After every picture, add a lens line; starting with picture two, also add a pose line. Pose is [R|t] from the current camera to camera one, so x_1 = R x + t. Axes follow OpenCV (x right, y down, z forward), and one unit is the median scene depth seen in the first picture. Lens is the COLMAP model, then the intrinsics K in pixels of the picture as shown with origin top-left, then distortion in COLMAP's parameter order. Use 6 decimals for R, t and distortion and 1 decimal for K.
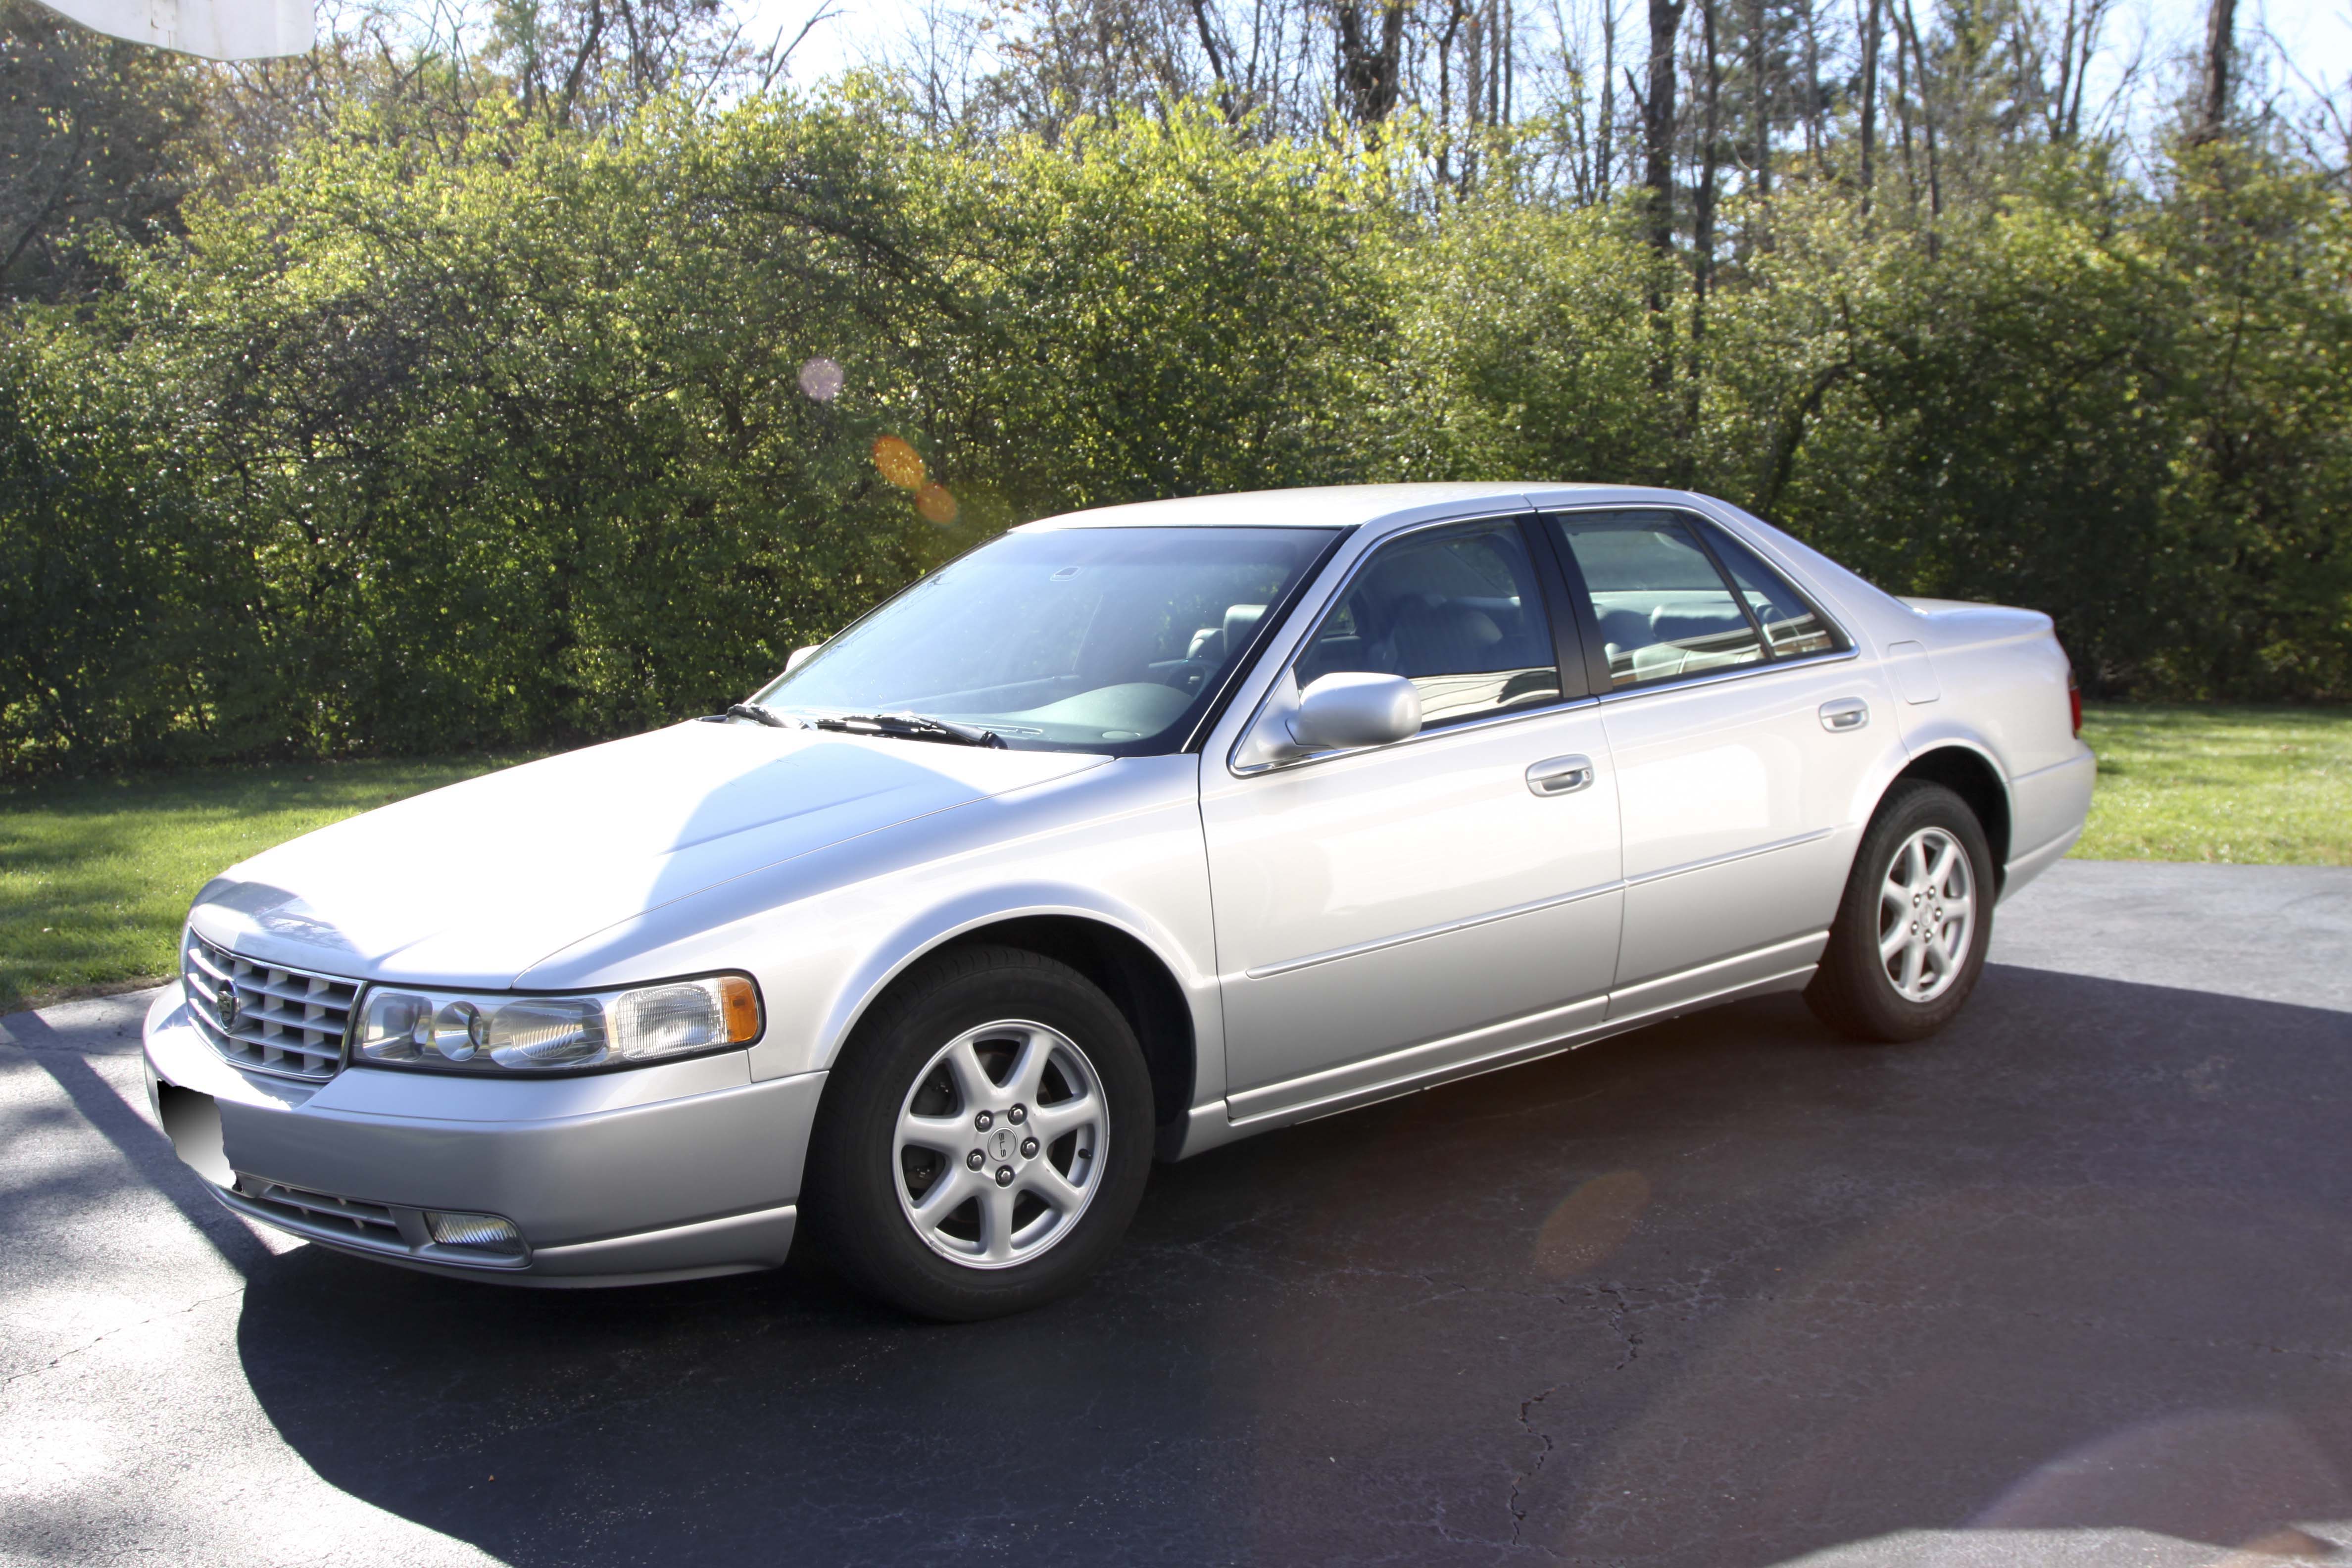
lens RADIAL K [[2502.3, 0, 1167.7], [0, 2502.3, 802.4], [0, 0, 1]] dist [-0.113591, 0.000000]
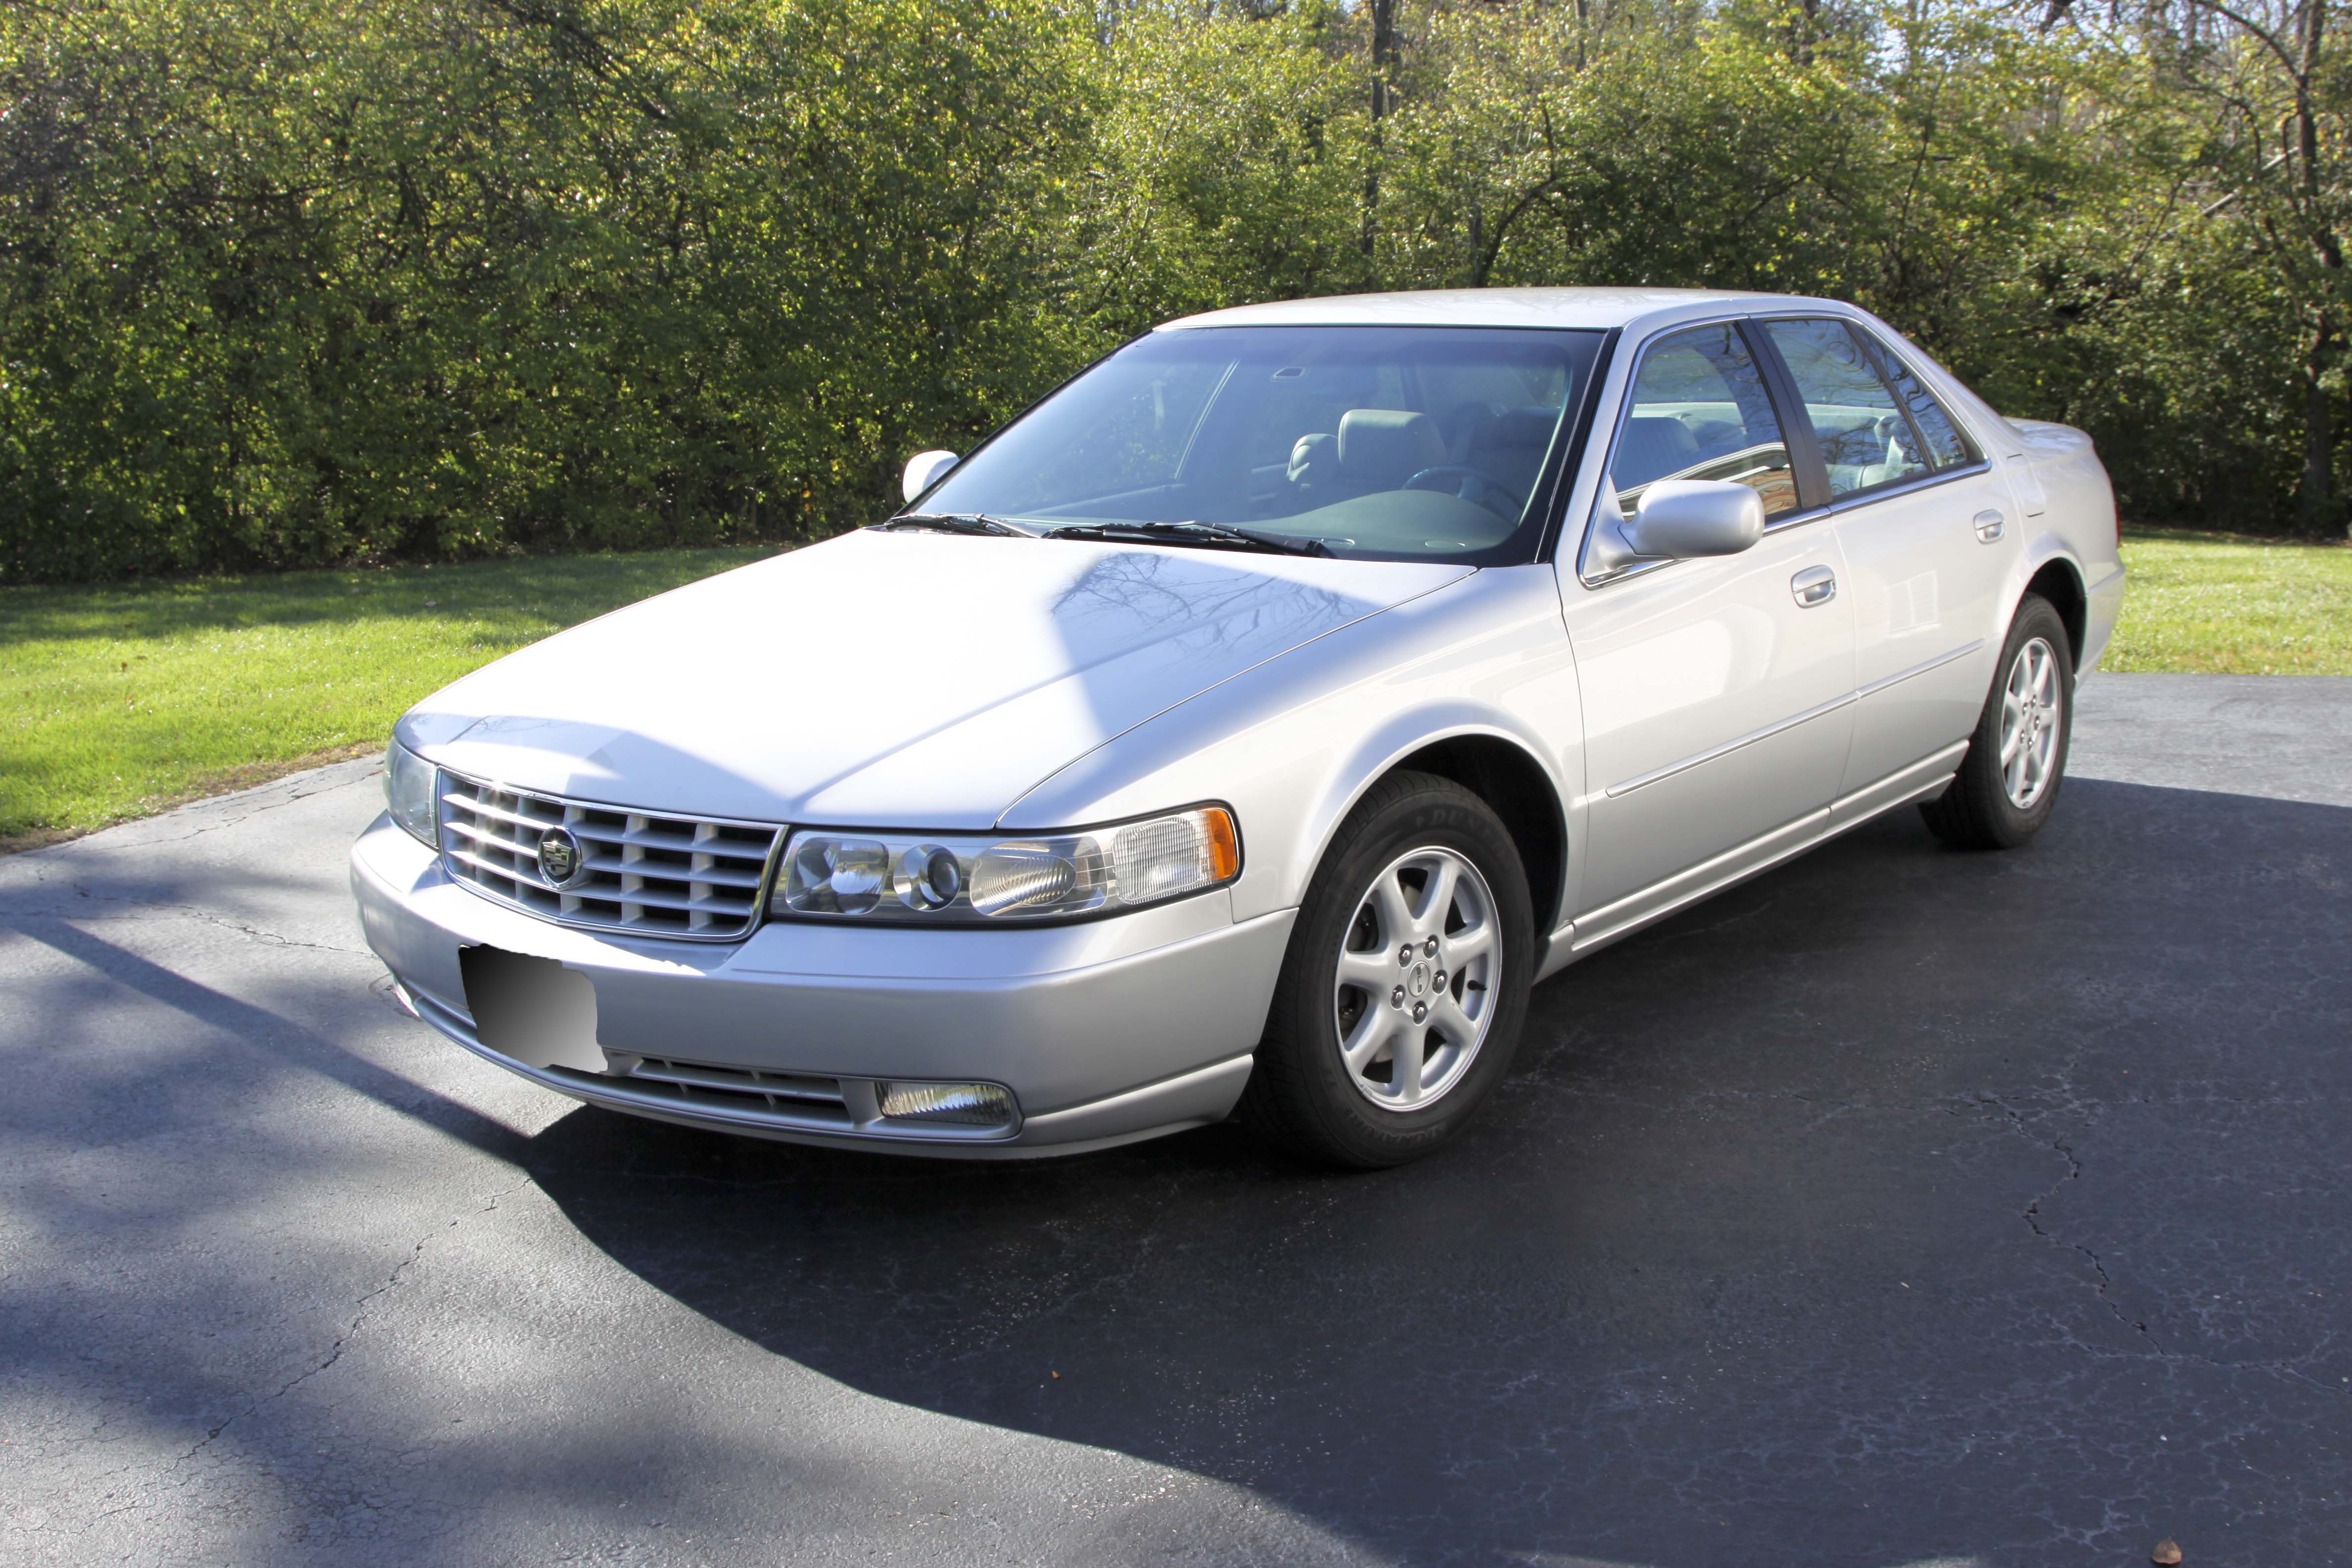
lens RADIAL K [[2502.3, 0, 1186.3], [0, 2502.3, 781.9], [0, 0, 1]] dist [-0.113591, 0.000000]
pose [[0.980145, -0.021164, 0.197149, -0.312289], [0.008515, 0.997863, 0.064787, 0.000660], [-0.198098, -0.061822, 0.978231, 0.090744]]
